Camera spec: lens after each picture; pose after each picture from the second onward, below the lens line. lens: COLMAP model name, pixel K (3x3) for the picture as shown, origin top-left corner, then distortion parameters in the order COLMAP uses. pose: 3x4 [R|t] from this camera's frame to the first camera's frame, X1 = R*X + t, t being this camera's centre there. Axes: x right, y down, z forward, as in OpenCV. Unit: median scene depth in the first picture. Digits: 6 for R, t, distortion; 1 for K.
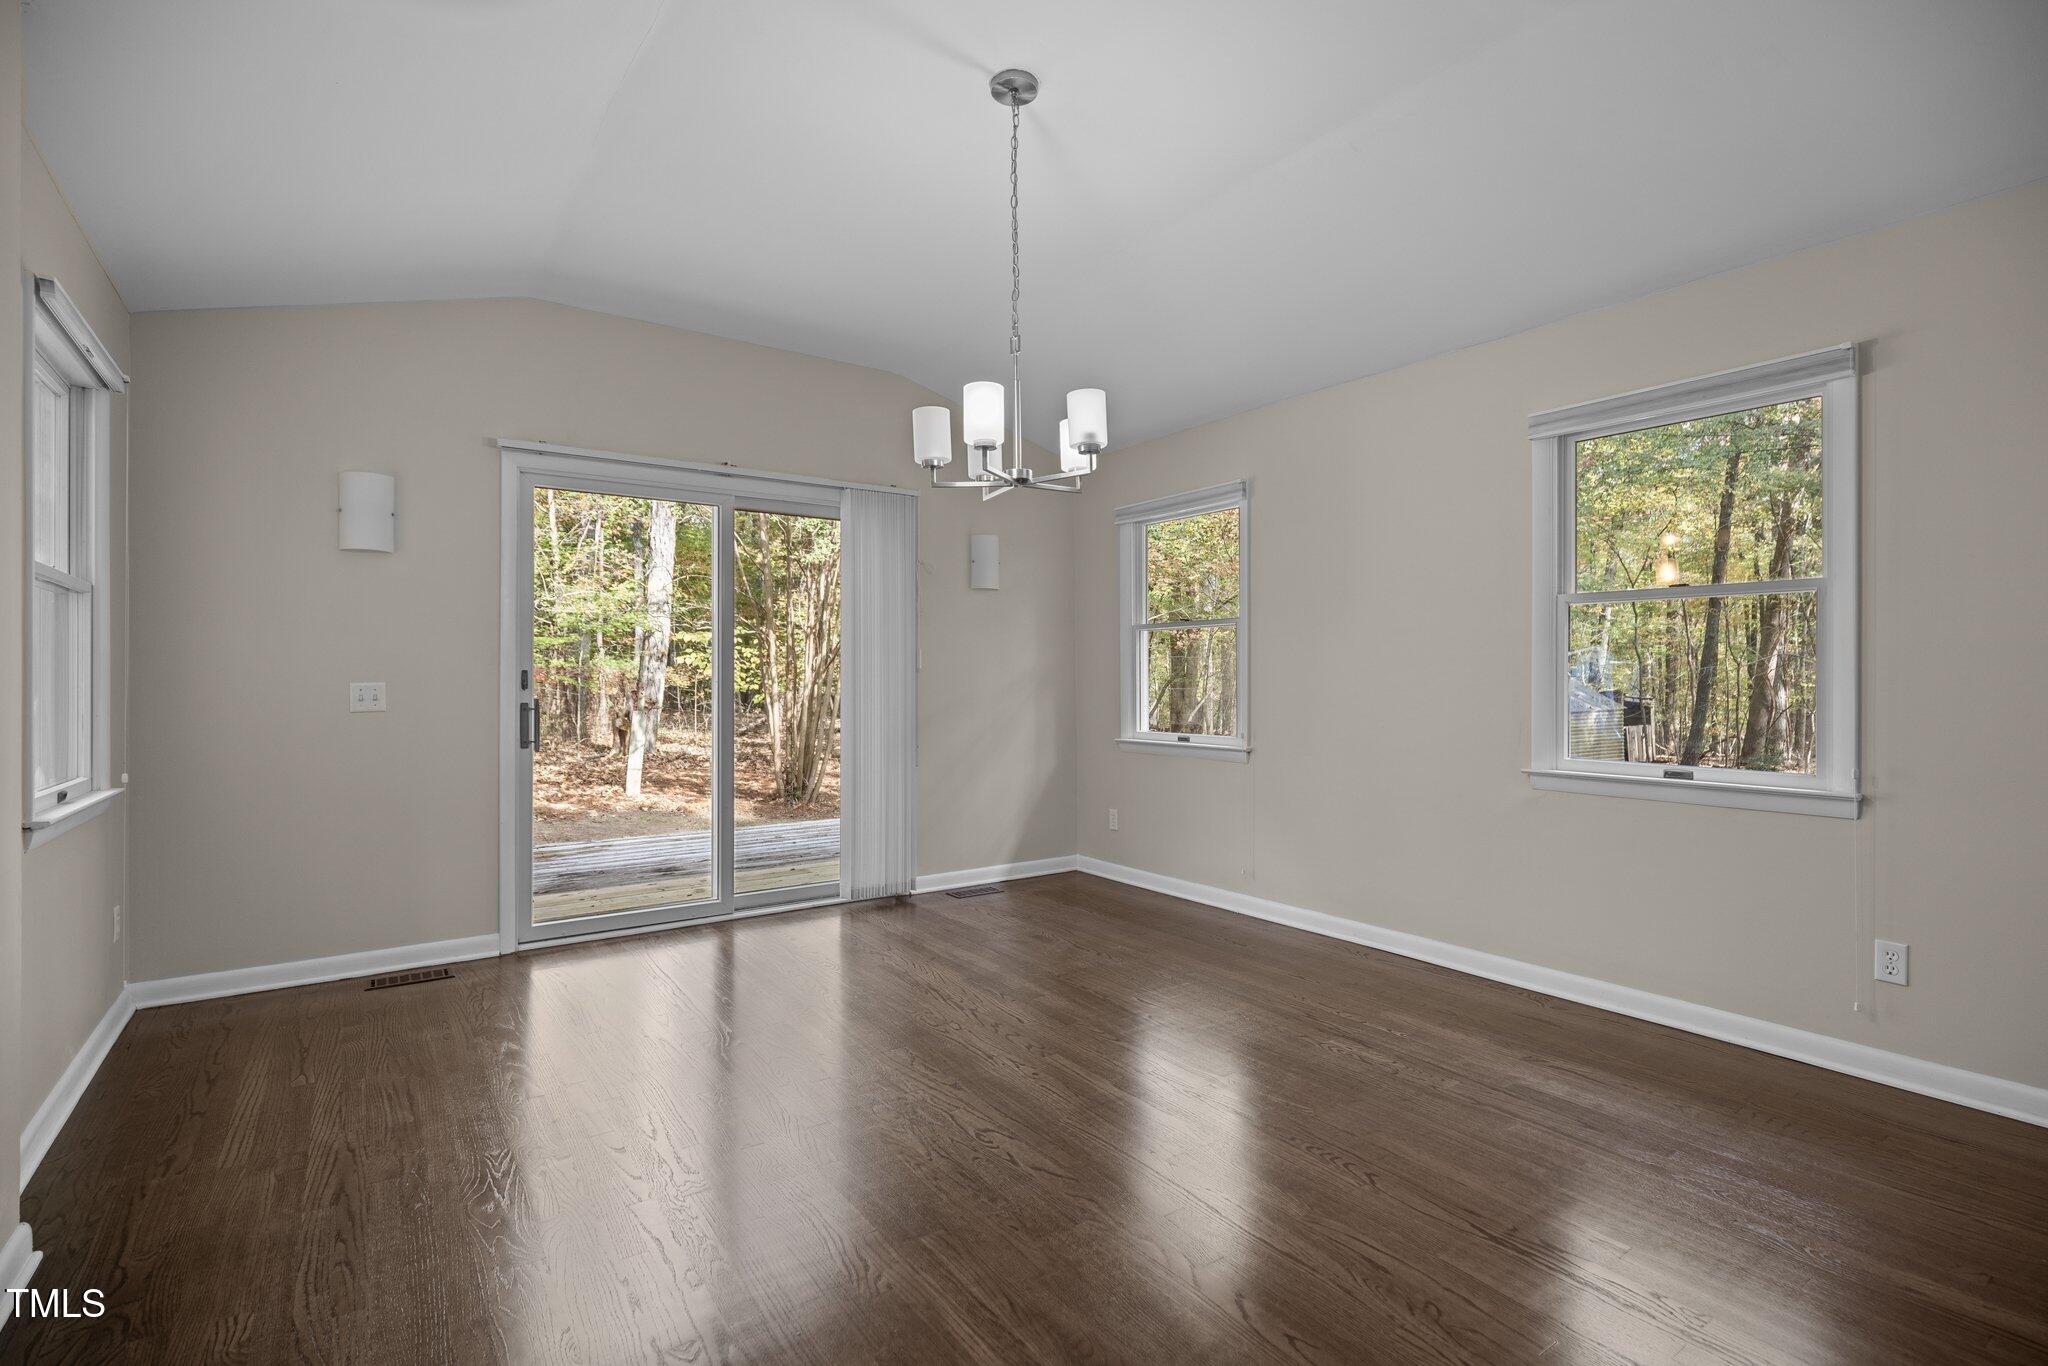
lens RADIAL K [[958.1, 0, 1038.1], [0, 958.1, 657.2], [0, 0, 1]] dist [-0.001461, -0.000801]
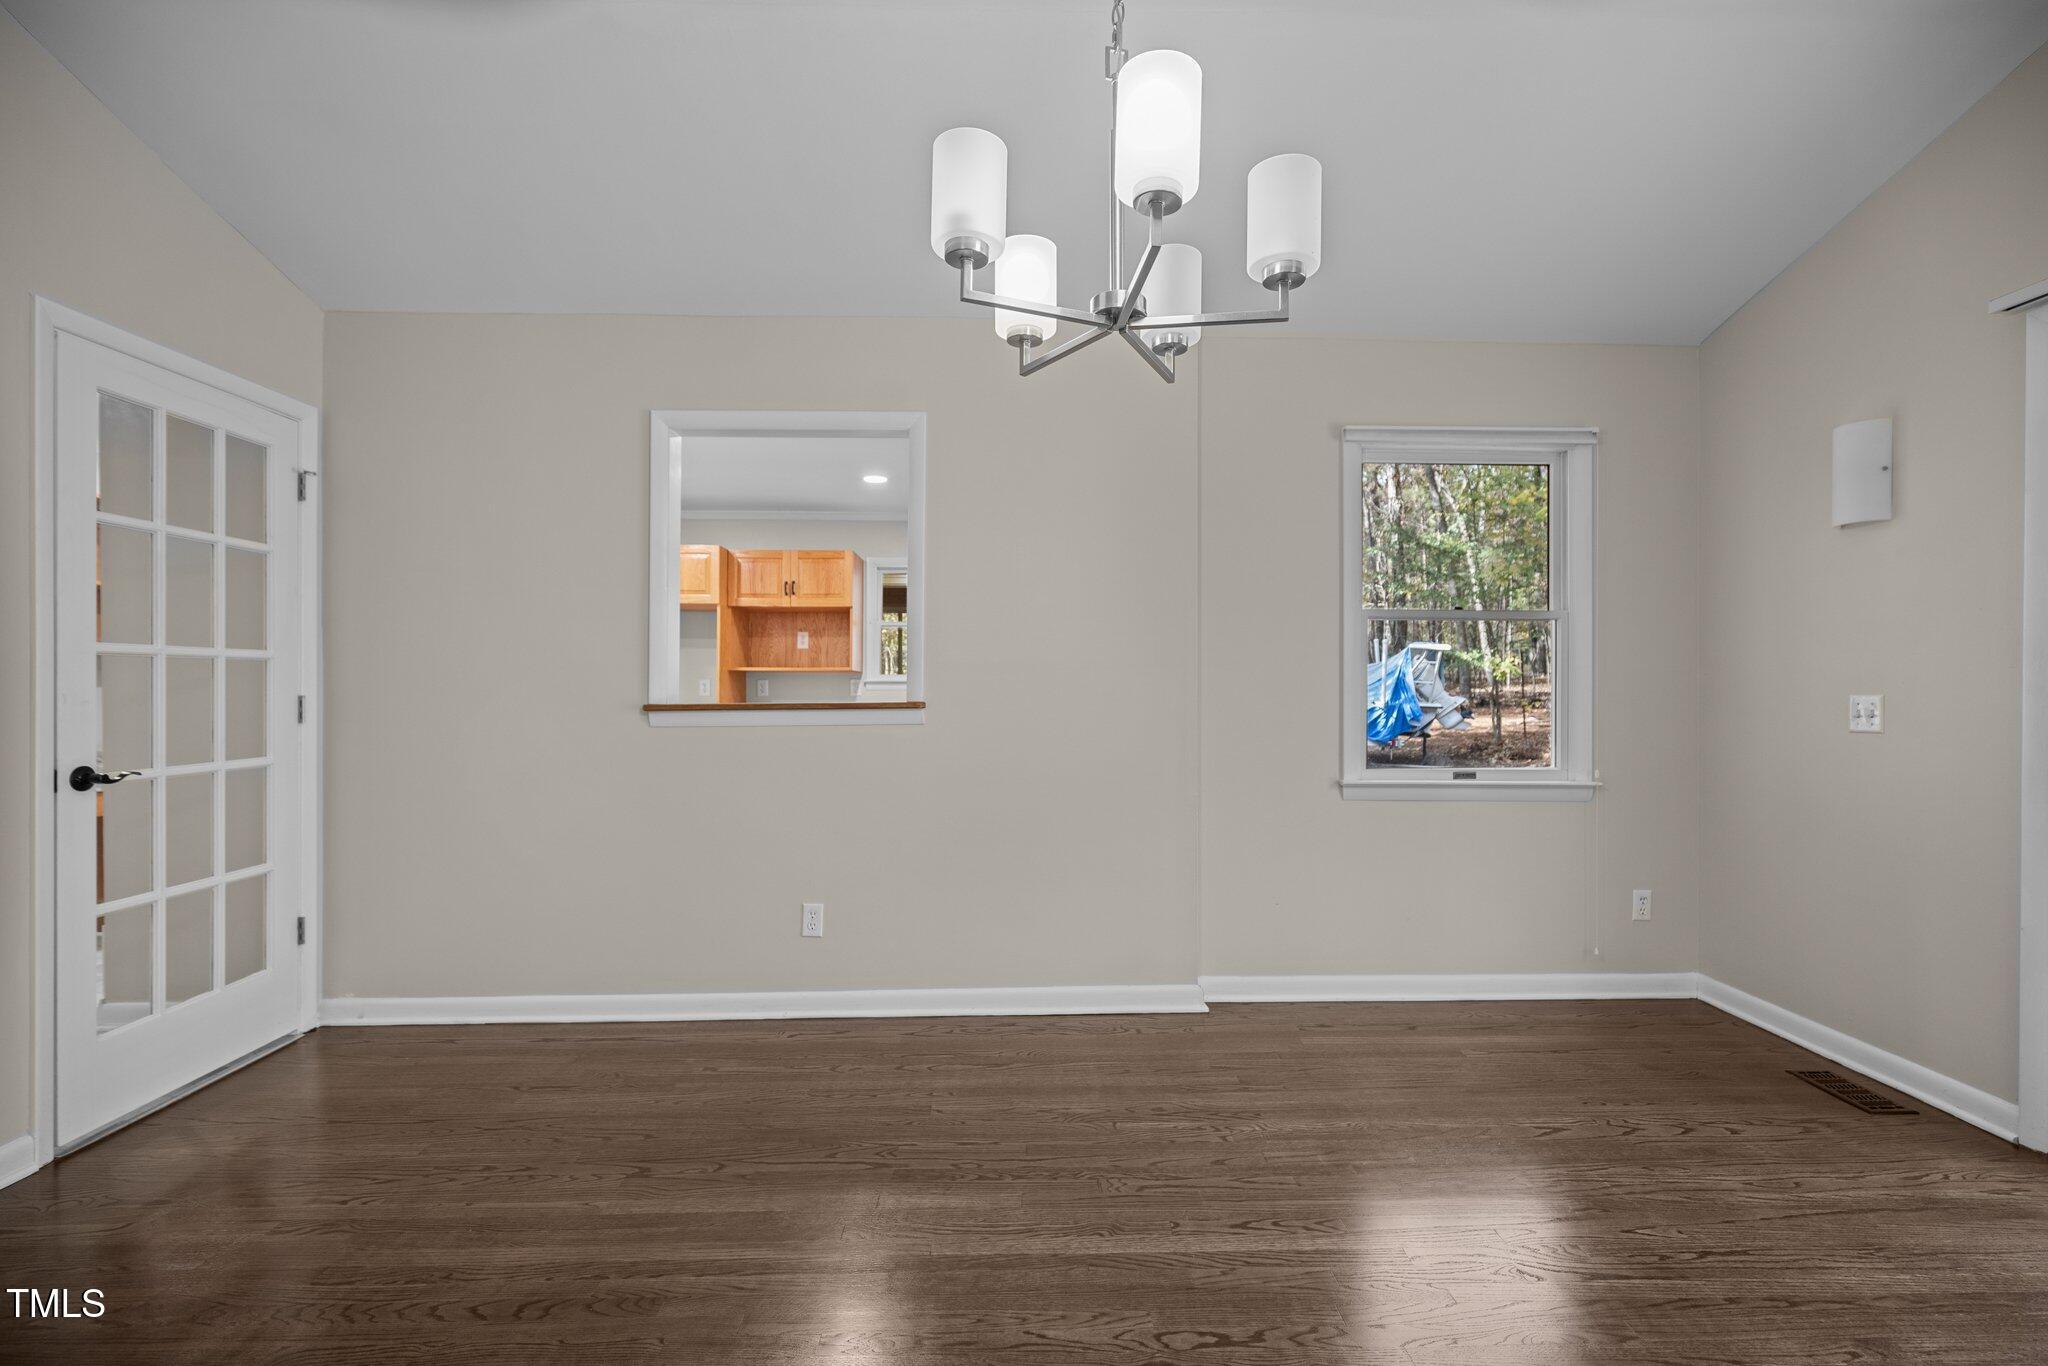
lens RADIAL K [[935.8, 0, 1034.7], [0, 935.8, 691.6], [0, 0, 1]] dist [0.000374, -0.000445]
pose [[-0.558799, 0.004924, -0.829288, 0.310071], [0.019225, 0.999791, -0.007017, 0.017022], [0.829080, -0.019864, -0.558777, 0.901838]]
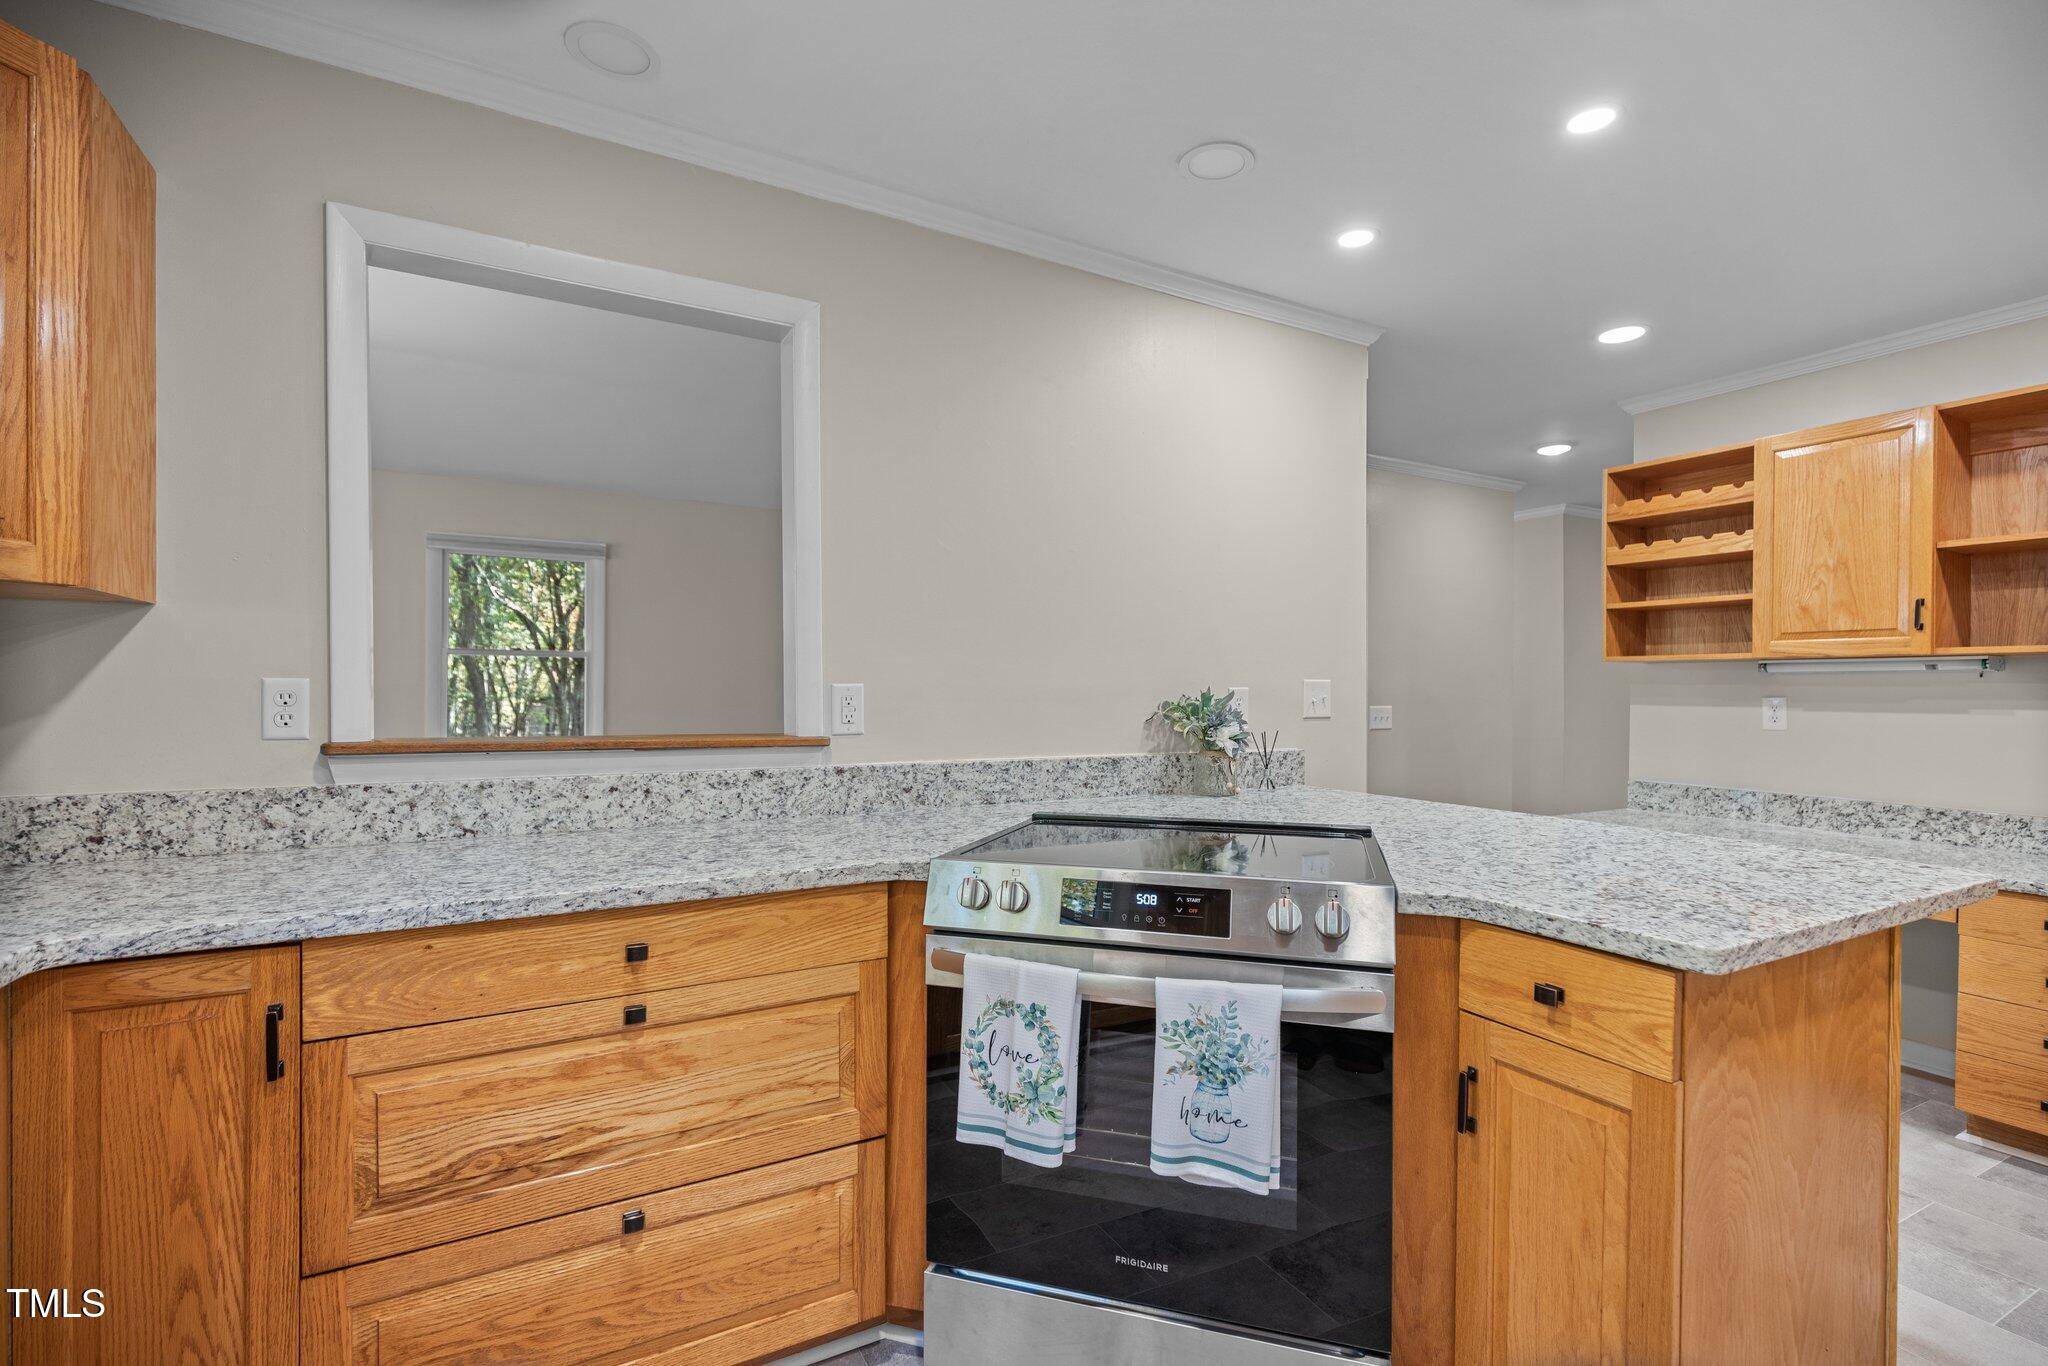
lens RADIAL K [[935.8, 0, 1034.7], [0, 935.8, 691.6], [0, 0, 1]] dist [0.000374, -0.000445]
pose [[0.106475, -0.000600, 0.994315, -0.881239], [-0.027562, 0.999614, 0.003555, -0.020564], [-0.993933, -0.027783, 0.106417, -0.159103]]
